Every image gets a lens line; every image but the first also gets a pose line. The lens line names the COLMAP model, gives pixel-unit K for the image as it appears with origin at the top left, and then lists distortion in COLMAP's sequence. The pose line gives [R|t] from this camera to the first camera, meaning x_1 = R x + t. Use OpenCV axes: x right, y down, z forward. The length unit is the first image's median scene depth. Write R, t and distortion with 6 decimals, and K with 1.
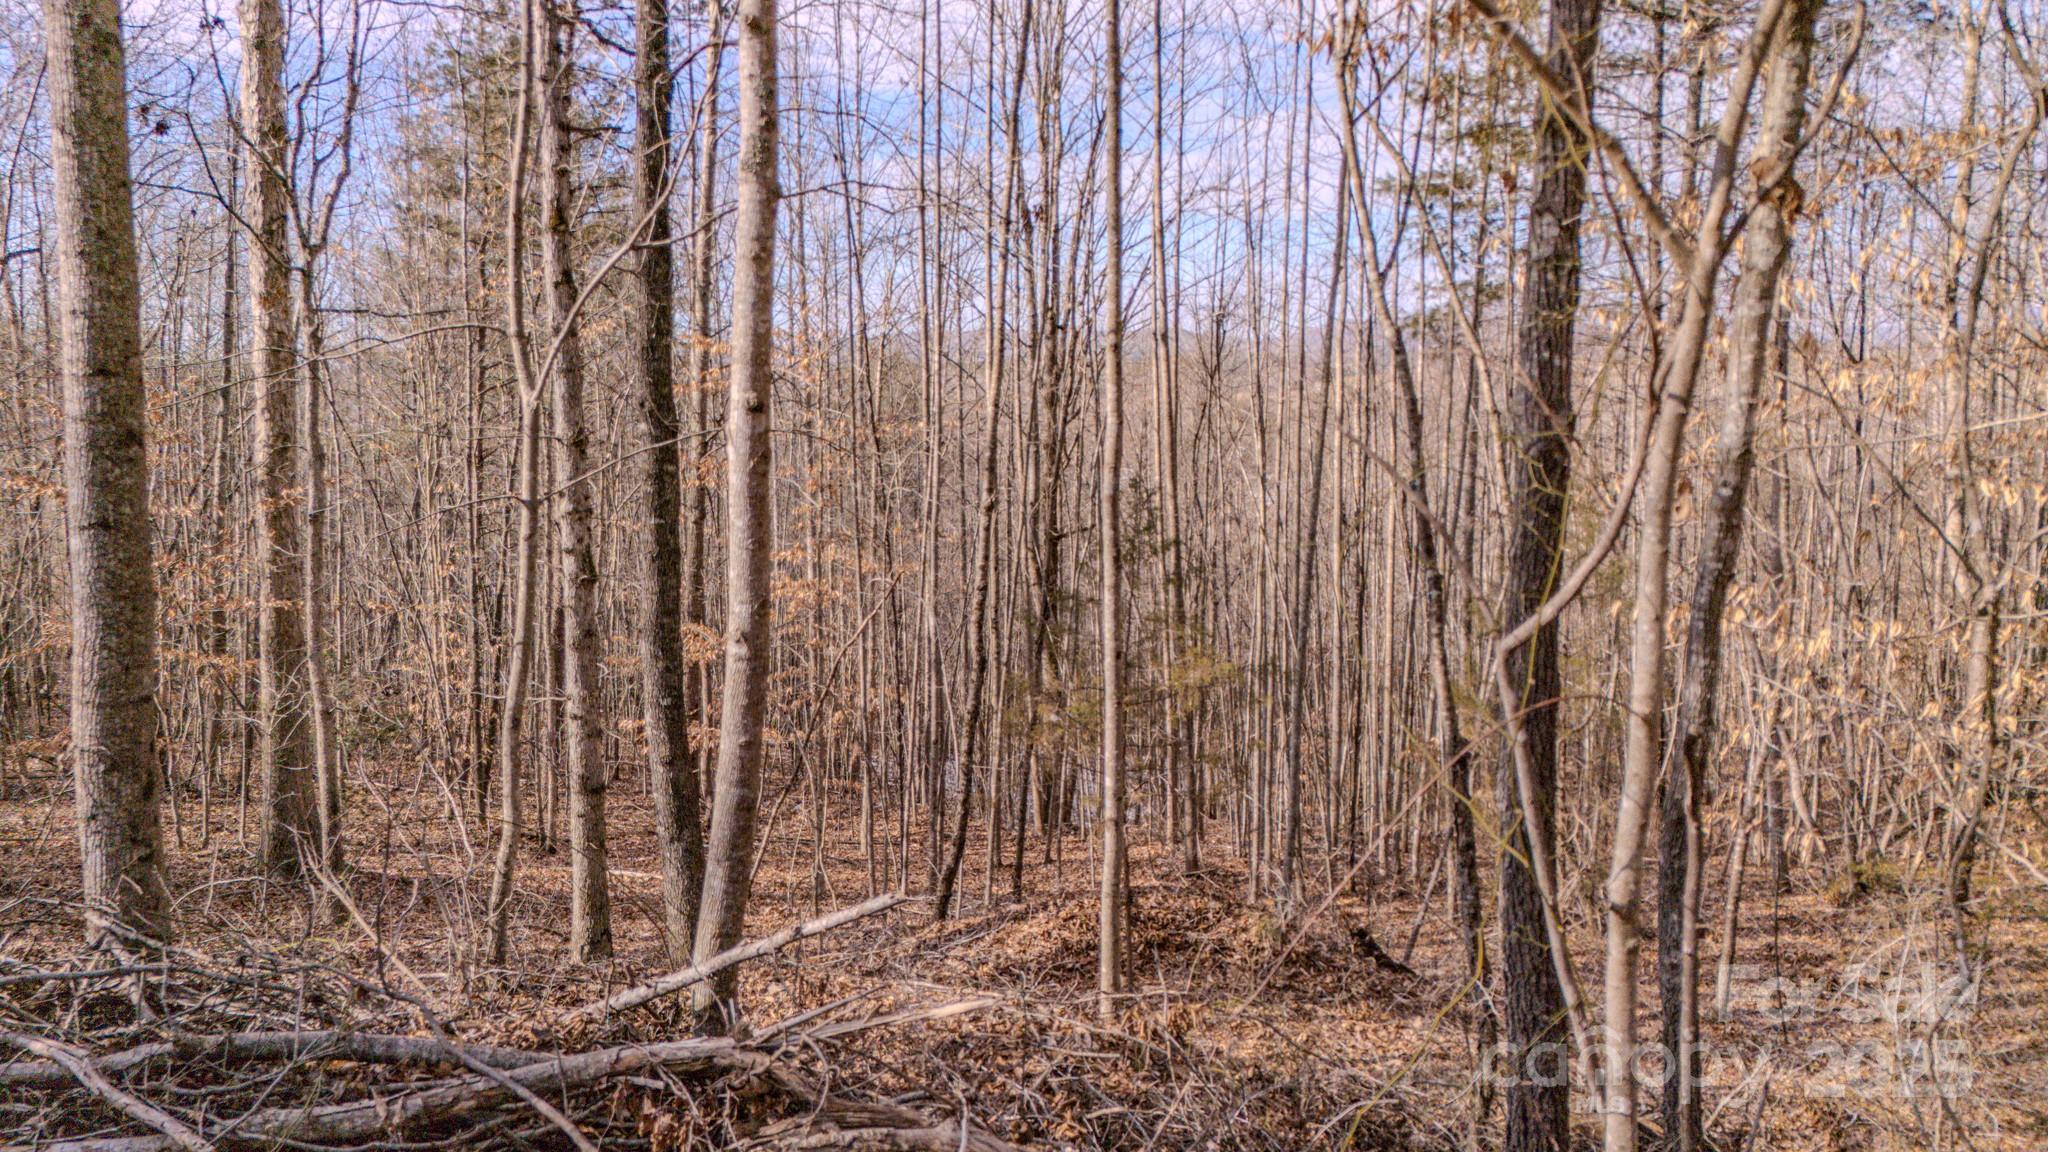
lens RADIAL K [[1506.7, 0, 1024.3], [0, 1506.7, 573.2], [0, 0, 1]] dist [0.078095, -0.072895]
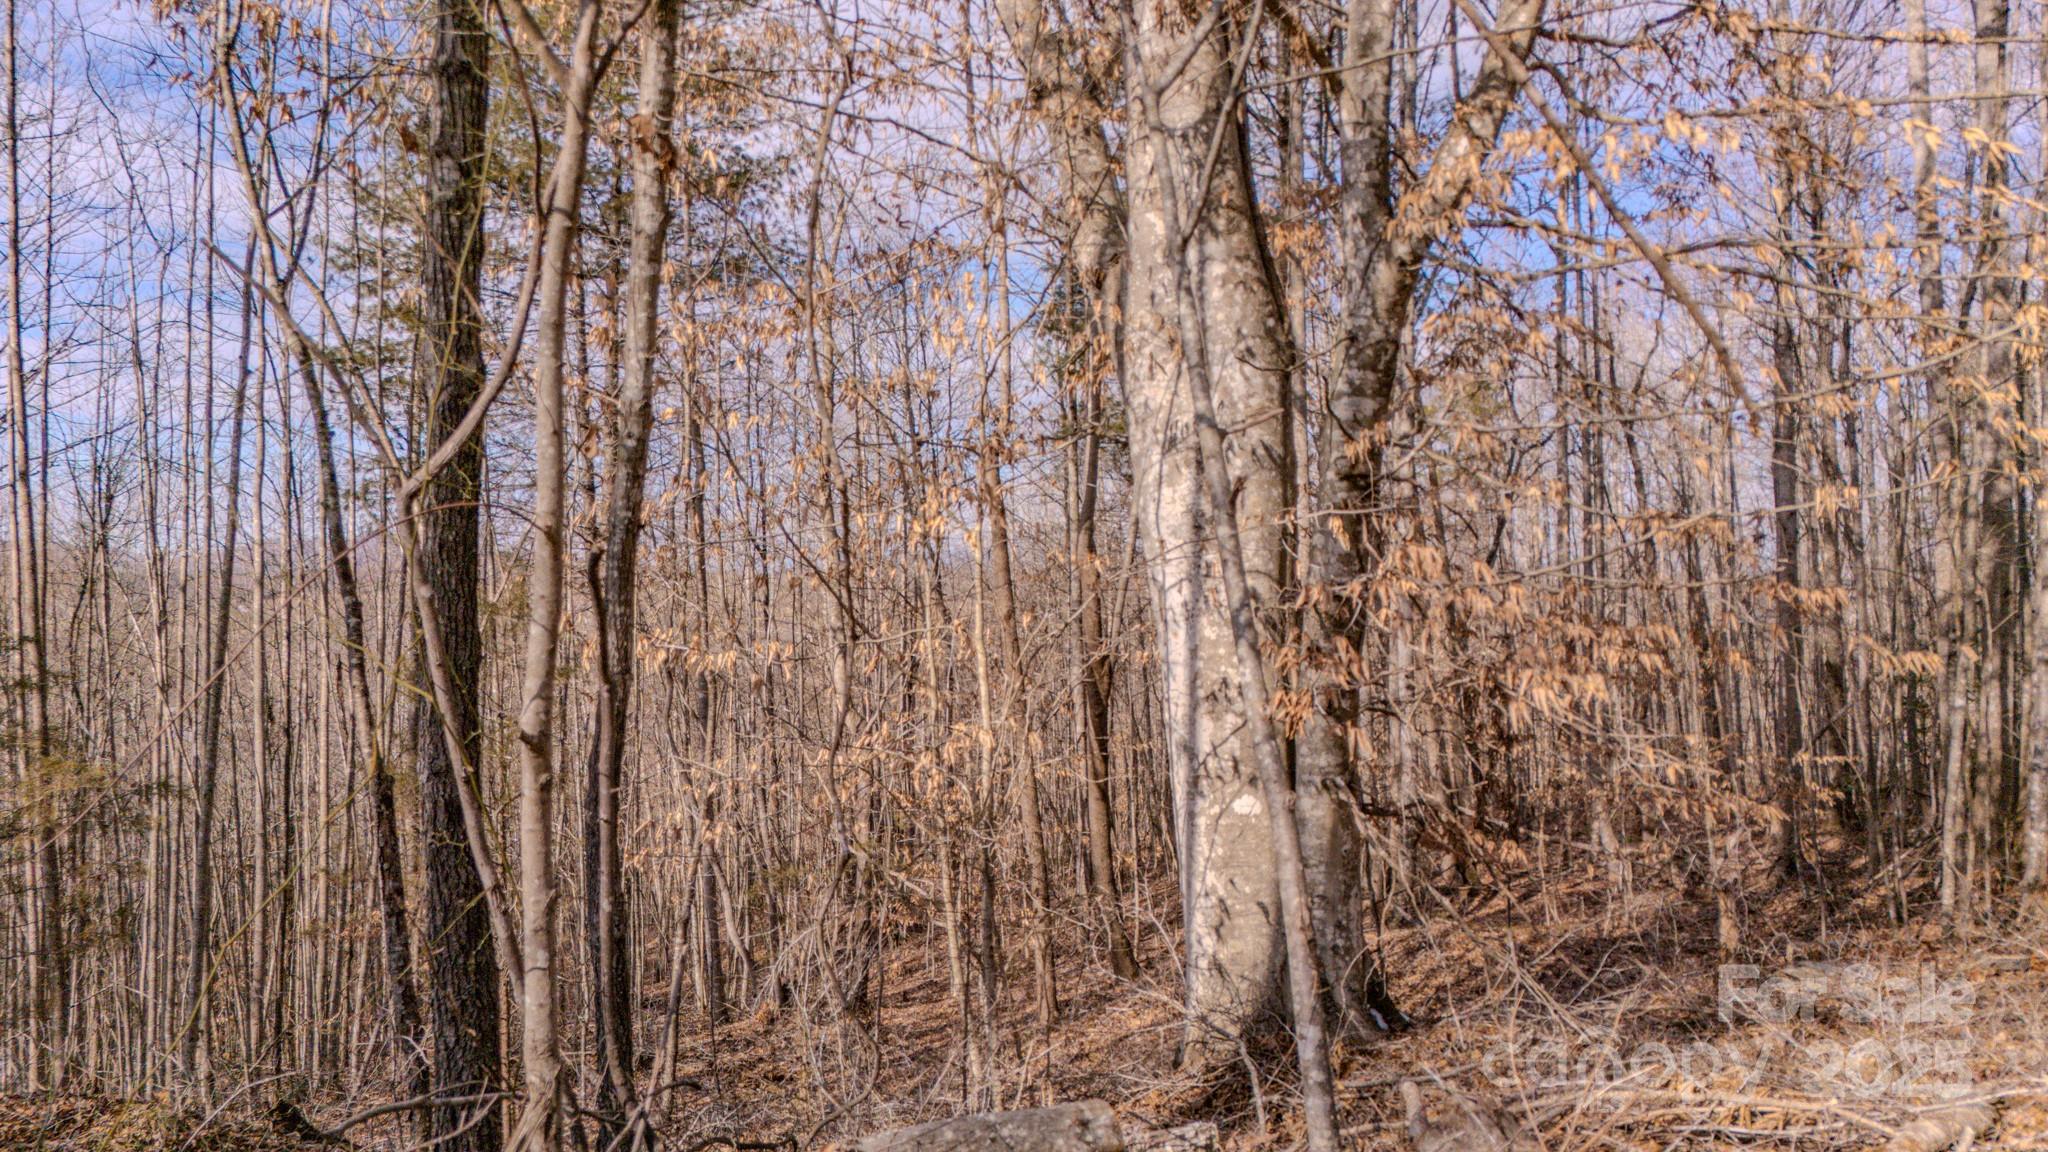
lens RADIAL K [[1506.7, 0, 1028.4], [0, 1506.7, 573.3], [0, 0, 1]] dist [0.078095, -0.072895]
pose [[0.786015, 0.011705, 0.618096, 0.027032], [0.074477, 0.990746, -0.113473, 0.177355], [-0.613704, 0.135225, 0.777870, 0.023668]]
